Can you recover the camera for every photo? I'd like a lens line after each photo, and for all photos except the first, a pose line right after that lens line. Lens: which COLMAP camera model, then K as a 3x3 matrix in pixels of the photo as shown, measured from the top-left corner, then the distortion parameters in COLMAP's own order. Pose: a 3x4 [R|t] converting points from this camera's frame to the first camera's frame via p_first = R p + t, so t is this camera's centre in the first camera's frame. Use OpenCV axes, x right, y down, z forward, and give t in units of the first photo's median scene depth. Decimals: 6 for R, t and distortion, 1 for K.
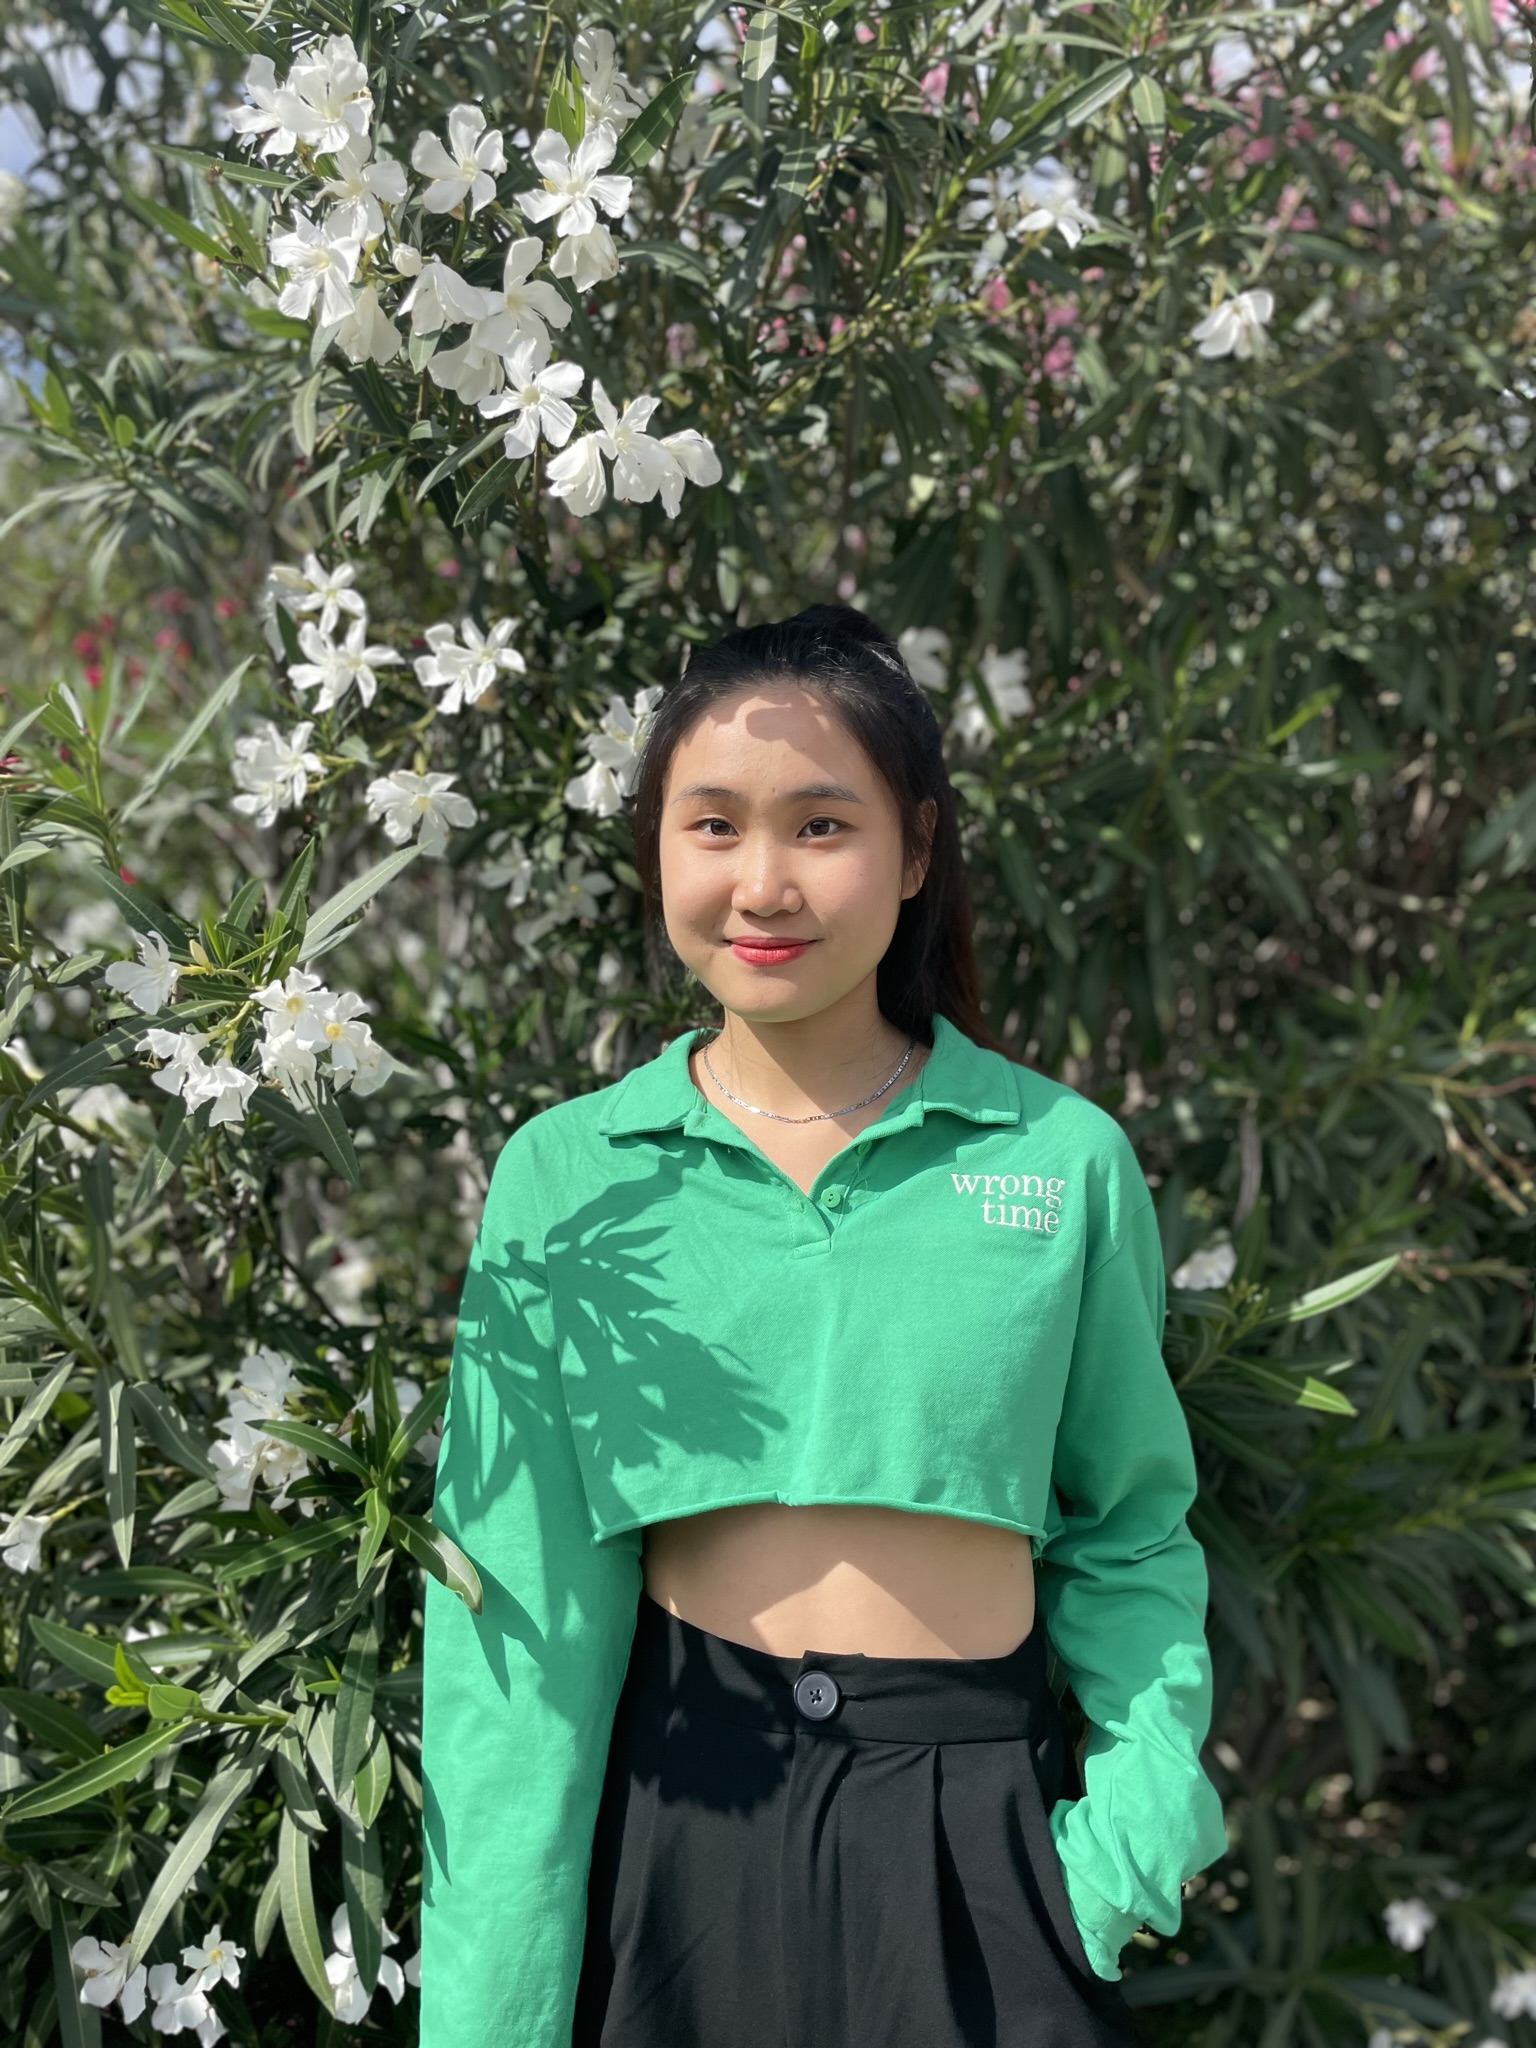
lens RADIAL K [[1553.9, 0, 761.3], [0, 1553.9, 1012.4], [0, 0, 1]] dist [0.043670, -0.075765]
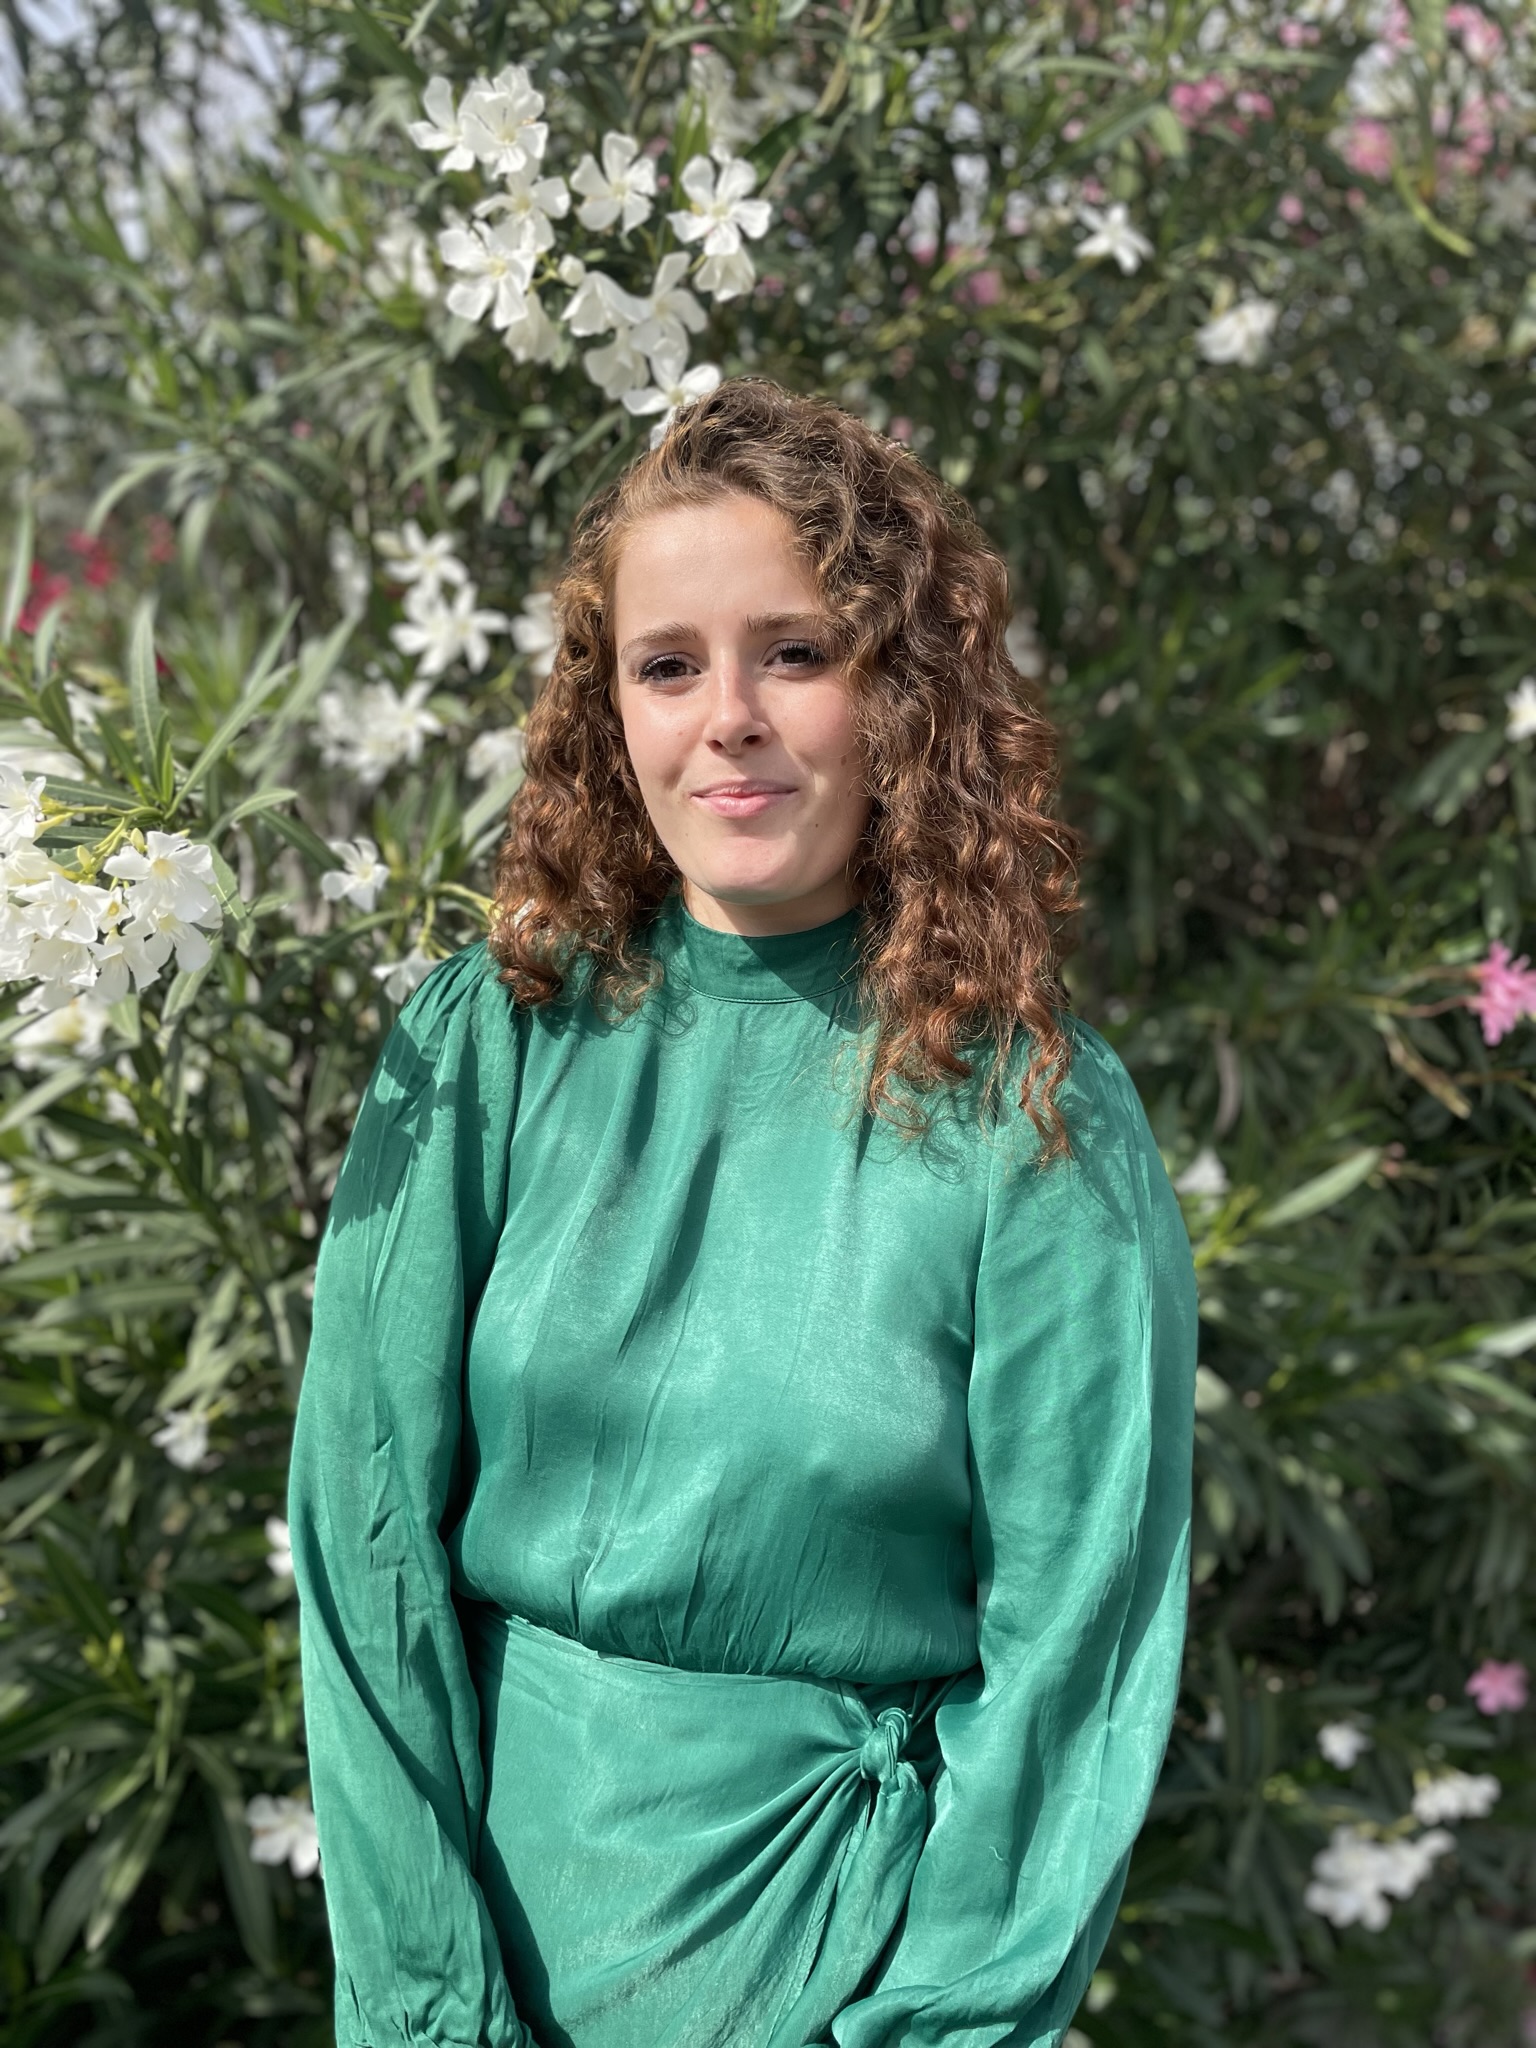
lens RADIAL K [[1553.9, 0, 773.4], [0, 1553.9, 1008.1], [0, 0, 1]] dist [0.043670, -0.075765]
pose [[0.994682, -0.013458, 0.102106, -0.157692], [0.009961, 0.999349, 0.034681, 0.005070], [-0.102506, -0.033479, 0.994169, -0.108243]]
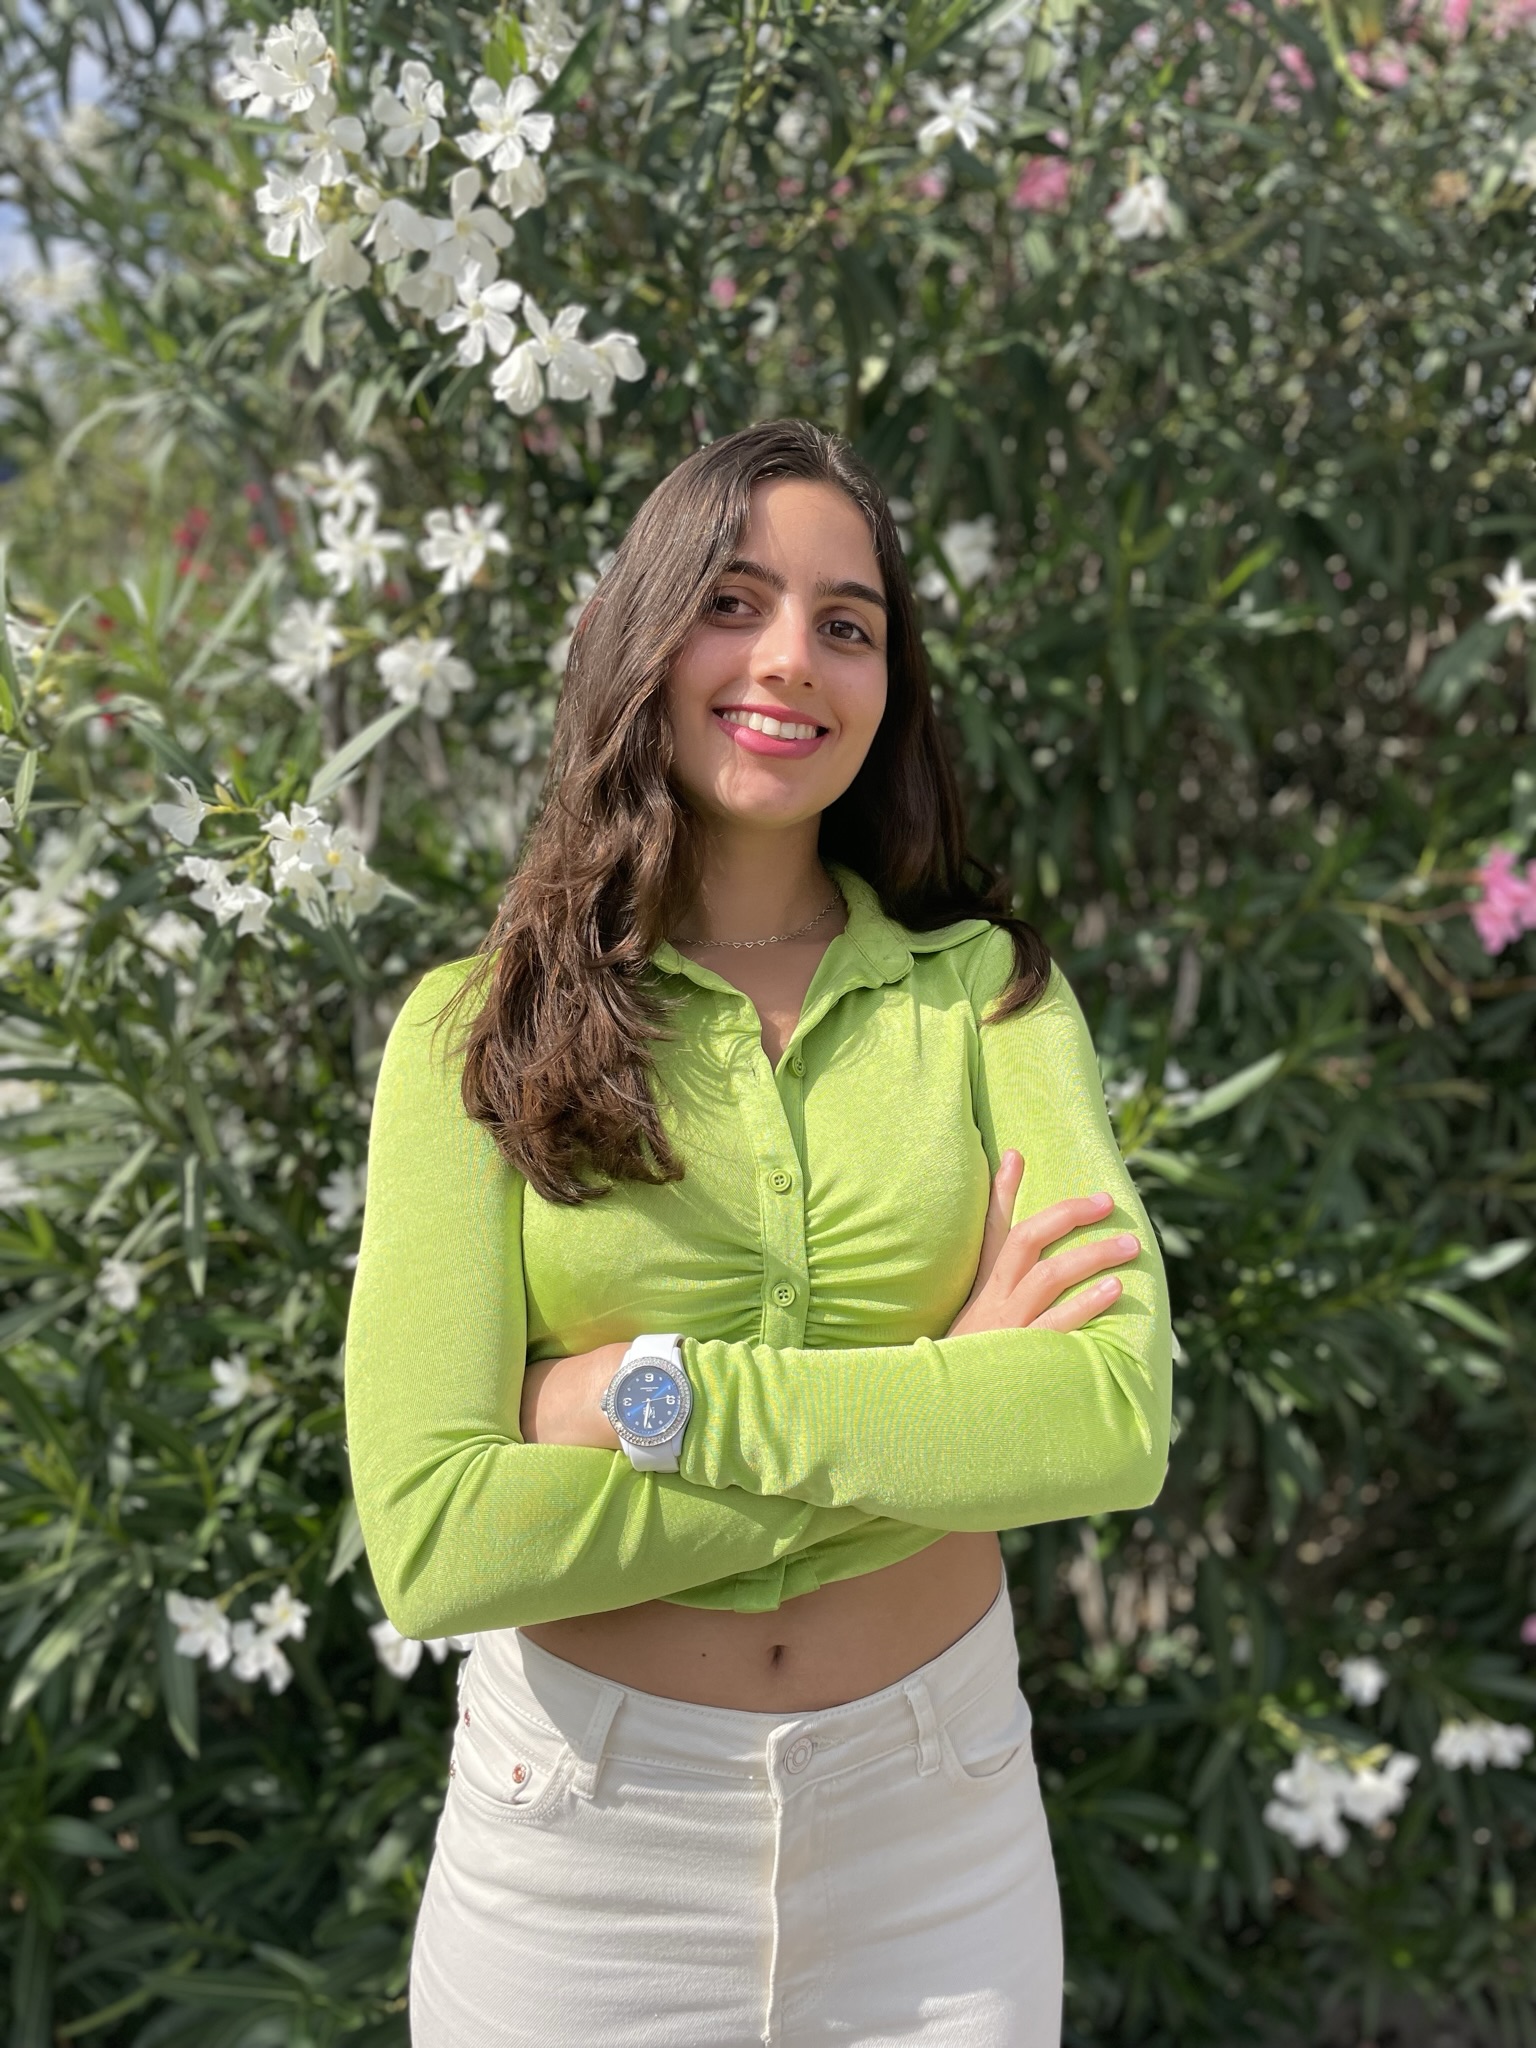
lens RADIAL K [[1553.9, 0, 759.3], [0, 1553.9, 1024.4], [0, 0, 1]] dist [0.043670, -0.075765]
pose [[0.995792, -0.005232, -0.091494, 0.133989], [0.012556, 0.996743, 0.079655, 0.039916], [0.090779, -0.080468, 0.992615, -0.154376]]
